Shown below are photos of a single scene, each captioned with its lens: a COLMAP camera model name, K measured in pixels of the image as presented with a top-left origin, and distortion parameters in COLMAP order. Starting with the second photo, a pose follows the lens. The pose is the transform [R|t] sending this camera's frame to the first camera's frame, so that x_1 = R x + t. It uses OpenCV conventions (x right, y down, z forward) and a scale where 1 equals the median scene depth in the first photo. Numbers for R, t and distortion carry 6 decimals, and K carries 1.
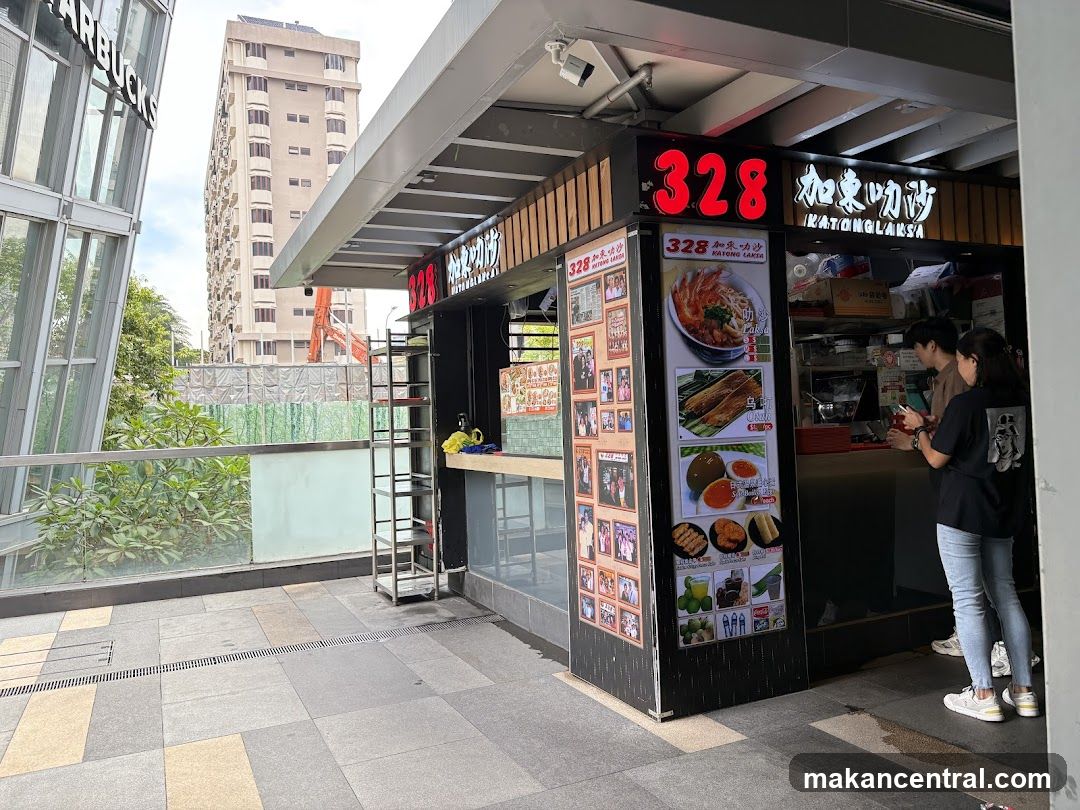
lens RADIAL K [[840.2, 0, 526.5], [0, 840.2, 394.4], [0, 0, 1]] dist [0.055419, -0.063594]
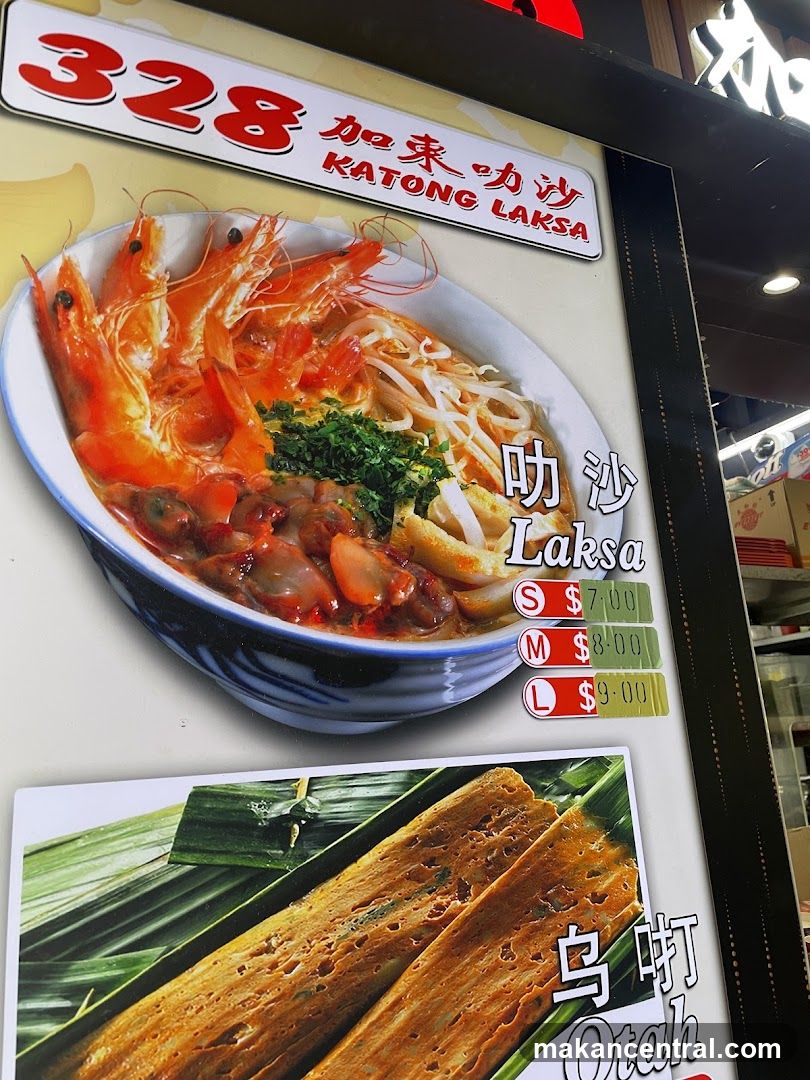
lens RADIAL K [[840.2, 0, 398.3], [0, 840.2, 531.8], [0, 0, 1]] dist [0.055419, -0.063594]
pose [[0.999655, -0.022160, 0.014086, 0.225828], [0.024846, 0.971825, -0.234392, -0.035408], [-0.008495, 0.234661, 0.972040, 0.802836]]
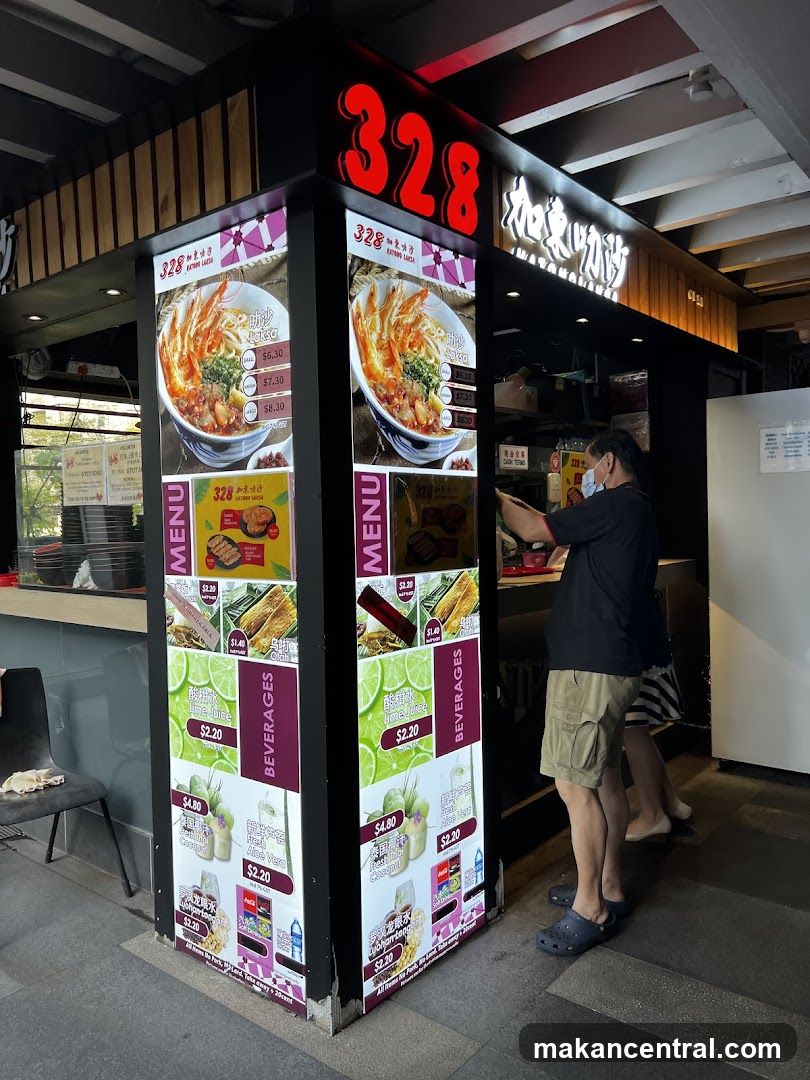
lens RADIAL K [[840.2, 0, 406.0], [0, 840.2, 547.6], [0, 0, 1]] dist [0.055419, -0.063594]
pose [[0.904030, 0.003849, 0.427452, -0.053137], [-0.028180, 0.998321, 0.050611, 0.002969], [-0.426539, -0.057799, 0.902620, 0.405945]]
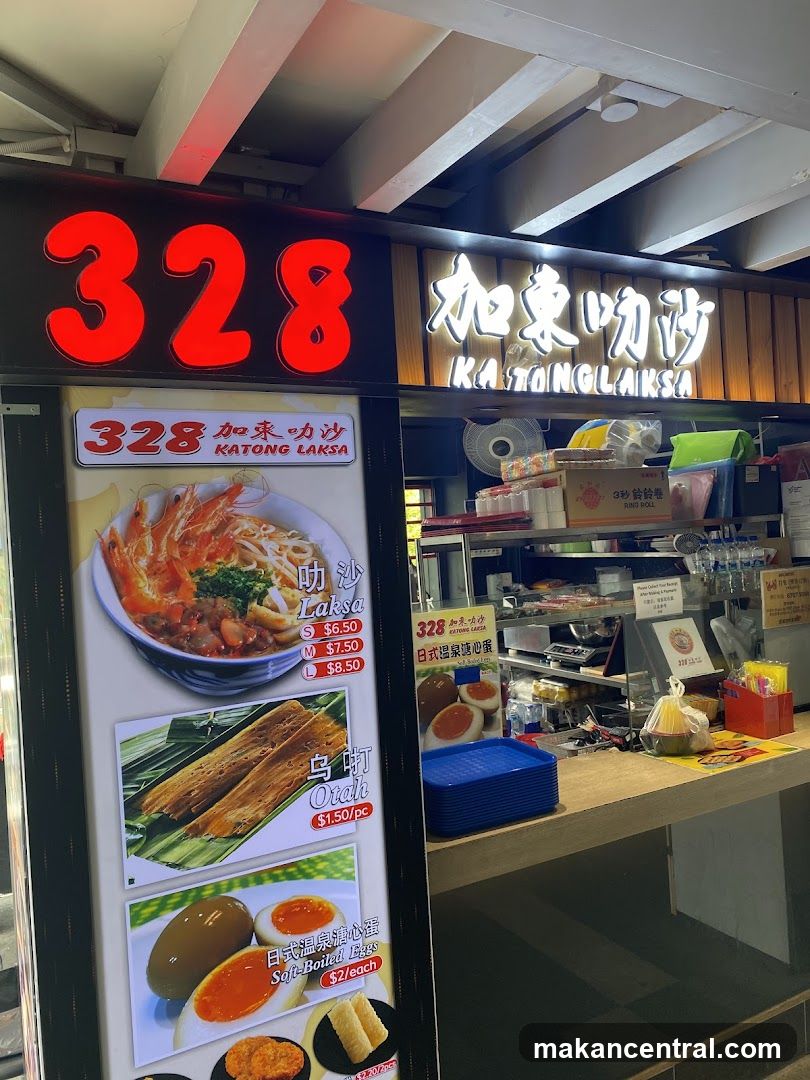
lens RADIAL K [[840.2, 0, 409.8], [0, 840.2, 540.8], [0, 0, 1]] dist [0.055419, -0.063594]
pose [[0.998095, -0.020469, 0.058206, 0.287307], [0.018357, 0.999161, 0.036602, -0.129559], [-0.058907, -0.035464, 0.997633, 0.528880]]
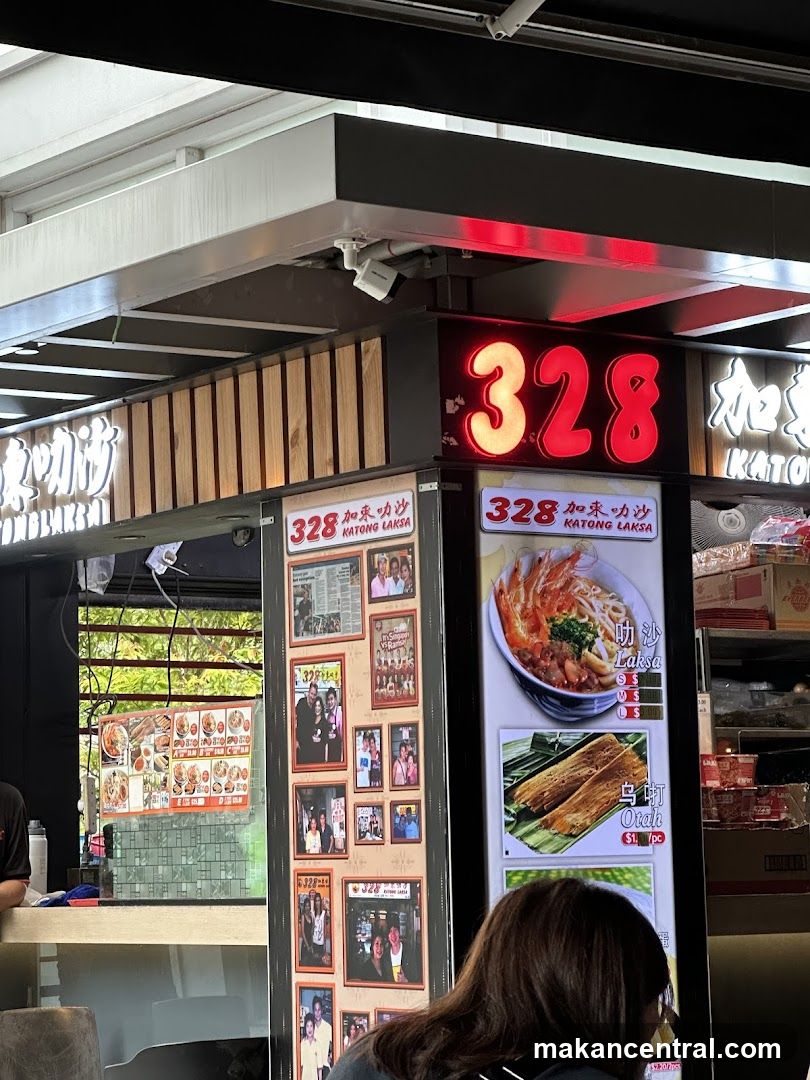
lens RADIAL K [[3135.9, 0, 403.8], [0, 3135.9, 543.2], [0, 0, 1]] dist [-0.005569, 0.000000]
pose [[0.981399, 0.033194, 0.189089, -0.266993], [-0.018325, 0.996638, -0.079852, 0.012848], [-0.191104, 0.074902, 0.978708, -0.977031]]
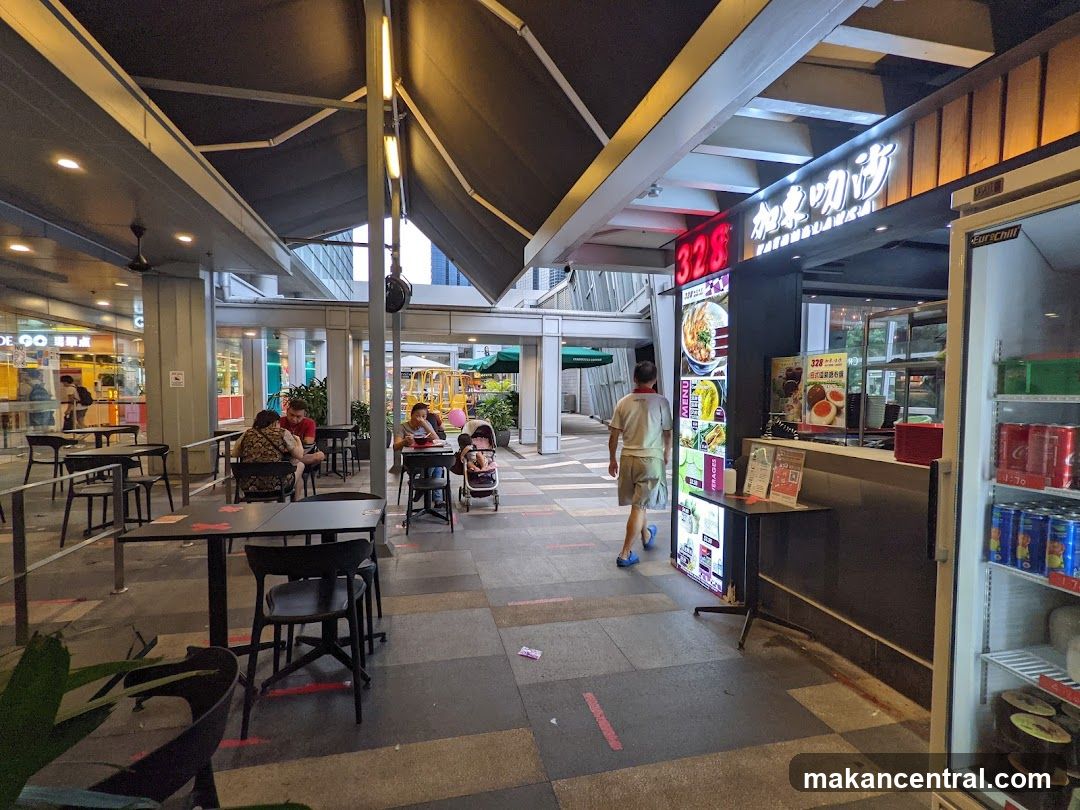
lens RADIAL K [[522.3, 0, 540.9], [0, 522.3, 415.5], [0, 0, 1]] dist [-0.002494, 0.000337]
pose [[-0.217917, 0.086995, -0.972082, 1.210107], [0.030798, 0.996136, 0.082243, -0.042289], [0.975481, -0.012016, -0.219754, 0.893871]]
